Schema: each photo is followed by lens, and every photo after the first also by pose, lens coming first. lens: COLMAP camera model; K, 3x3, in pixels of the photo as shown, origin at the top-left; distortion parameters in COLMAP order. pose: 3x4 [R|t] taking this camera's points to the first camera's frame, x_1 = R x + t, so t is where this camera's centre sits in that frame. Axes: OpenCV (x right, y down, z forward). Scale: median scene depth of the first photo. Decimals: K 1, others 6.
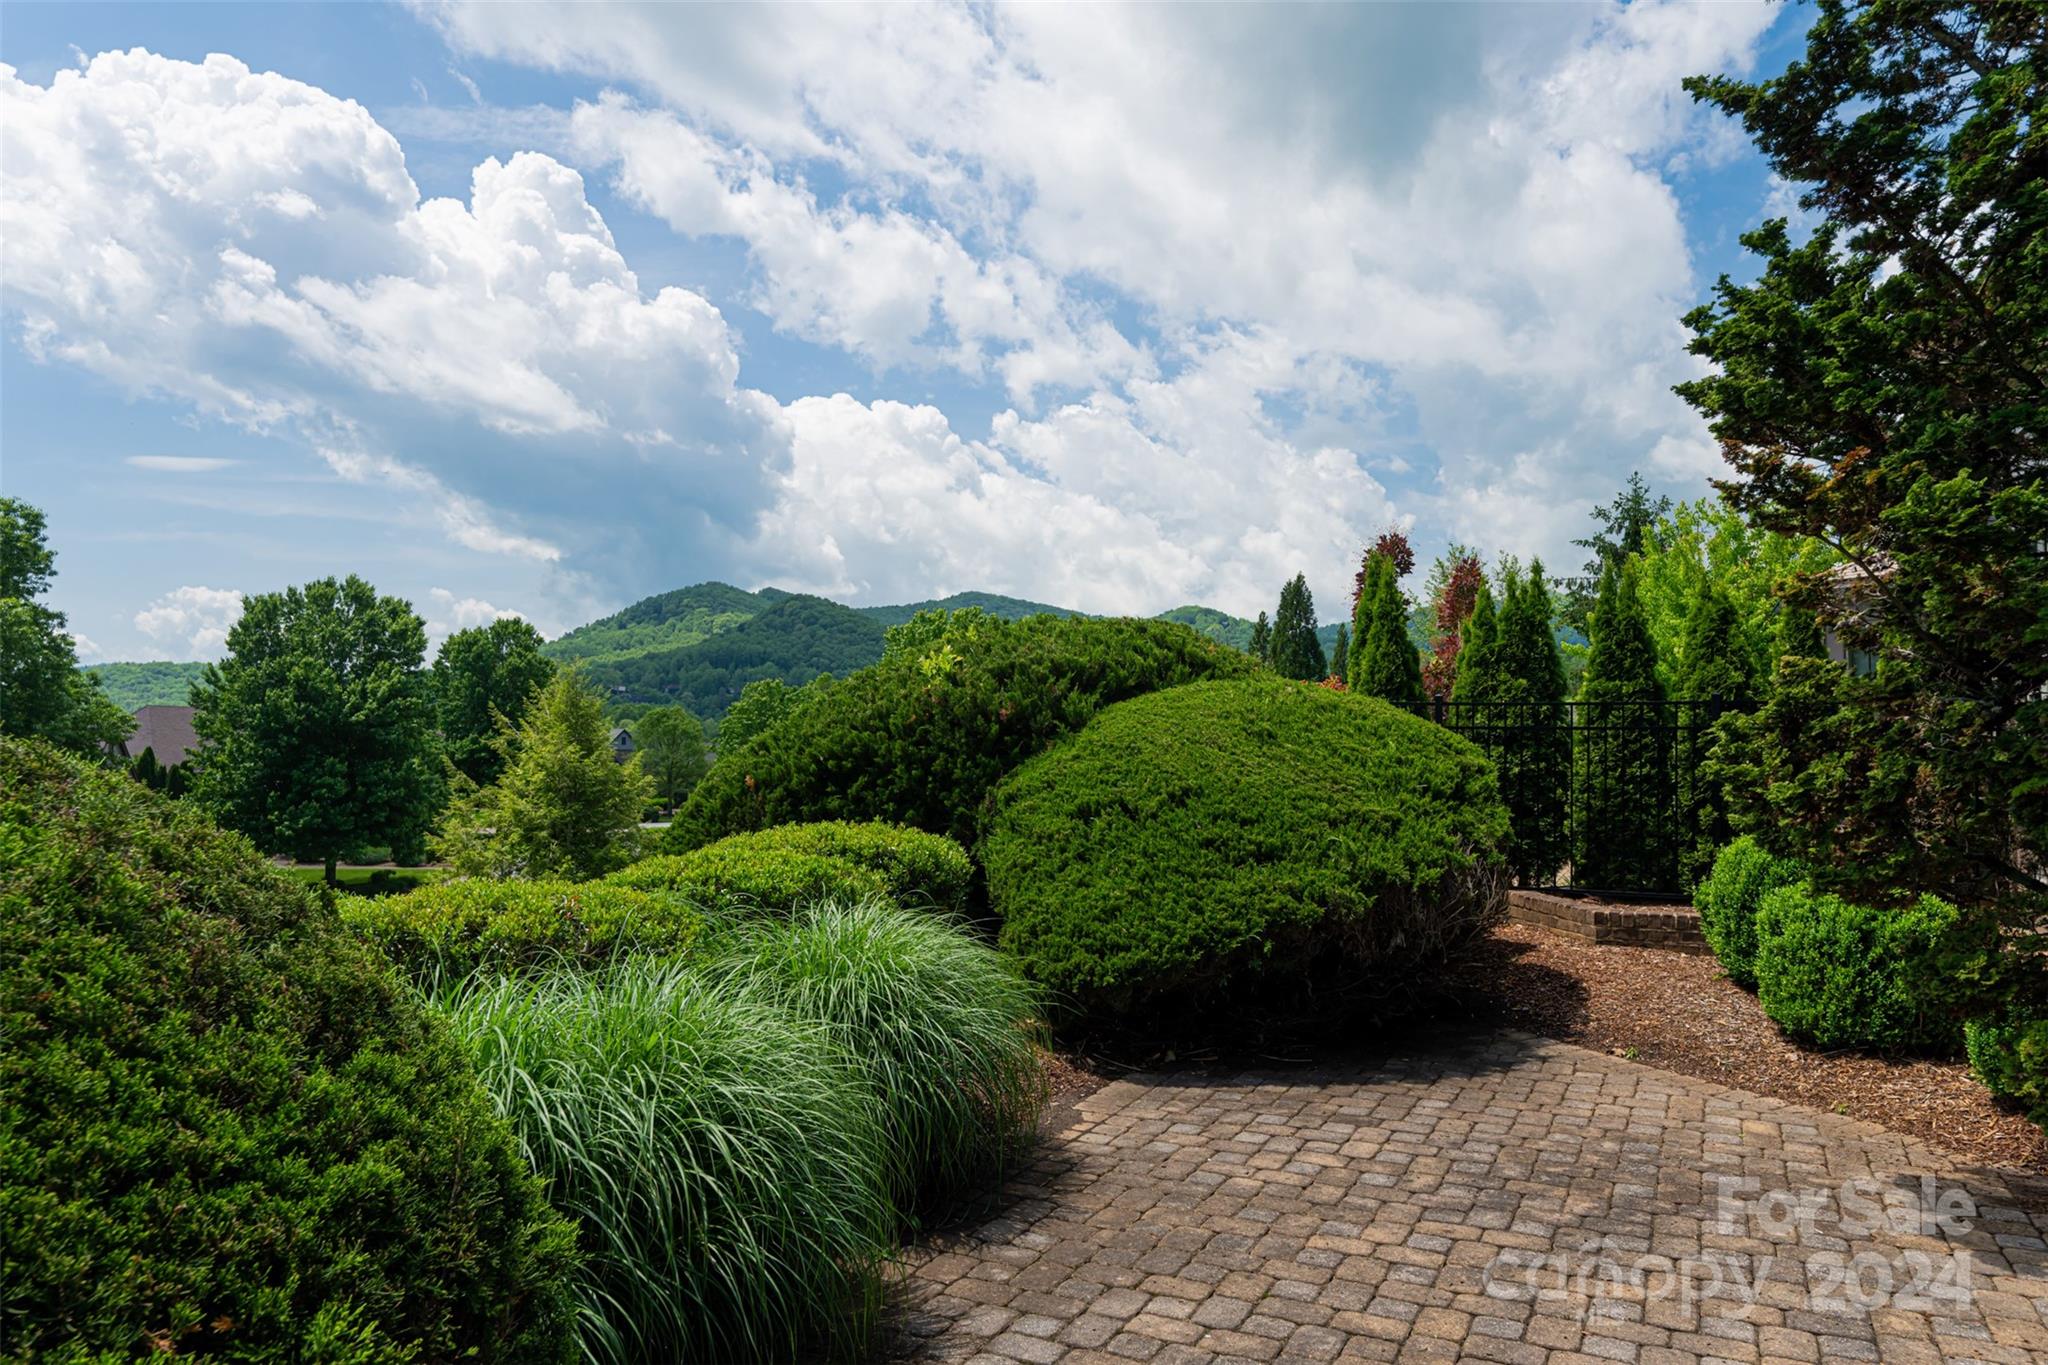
lens RADIAL K [[1371.5, 0, 1021.7], [0, 1371.5, 682.4], [0, 0, 1]] dist [-0.005379, 0.009617]
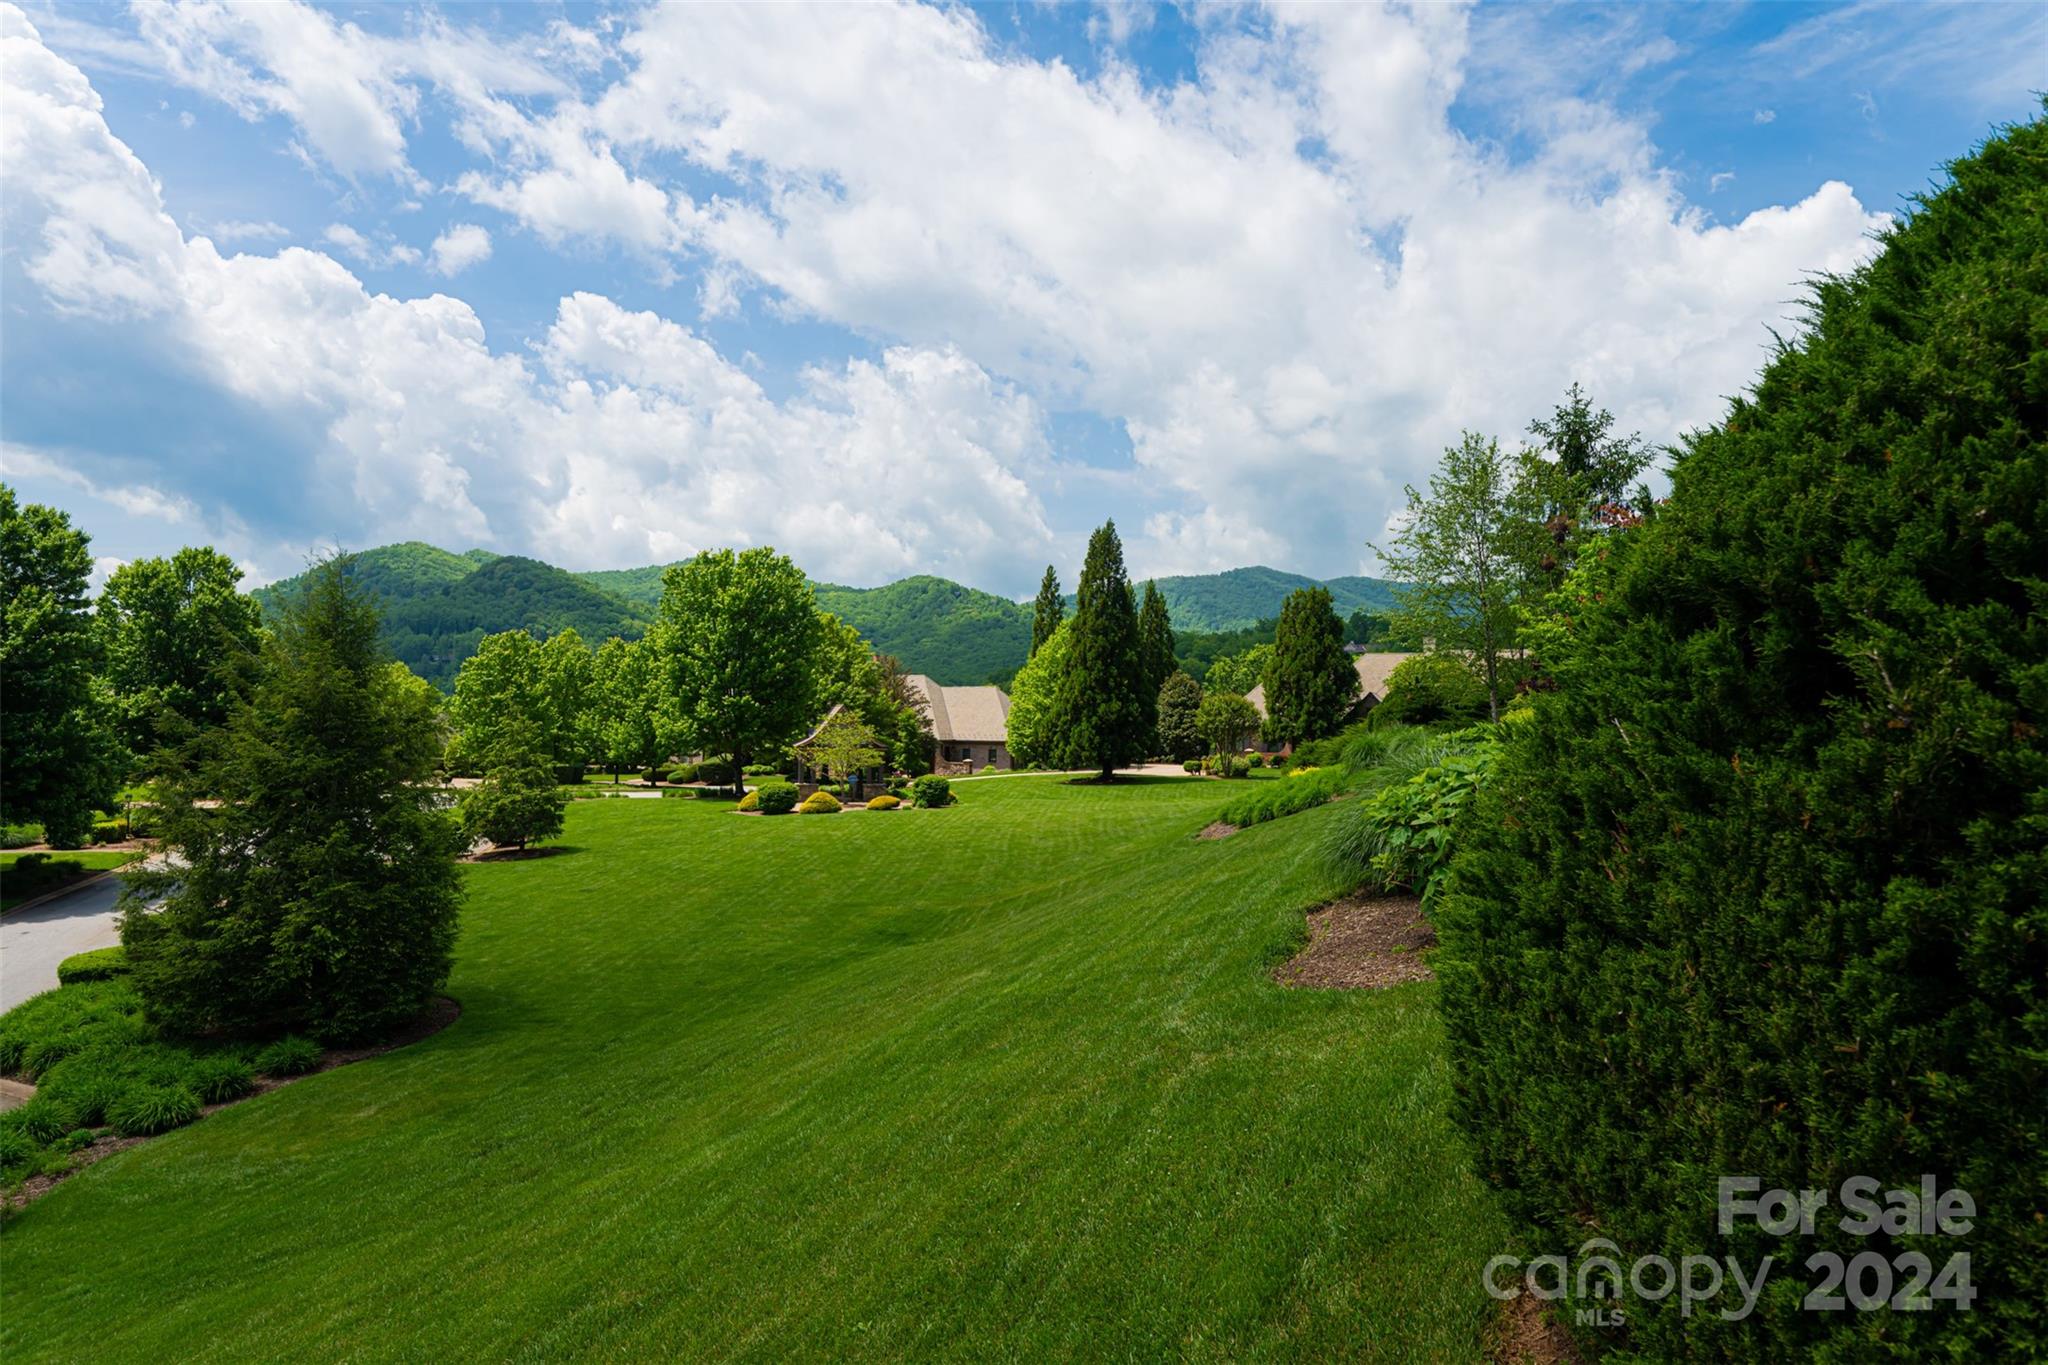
lens RADIAL K [[1371.5, 0, 1020.9], [0, 1371.5, 679.7], [0, 0, 1]] dist [-0.005379, 0.009617]
pose [[0.981091, 0.000305, 0.193545, -0.063744], [-0.004314, 0.999785, 0.020296, 0.019019], [-0.193497, -0.020747, 0.980881, 0.124566]]
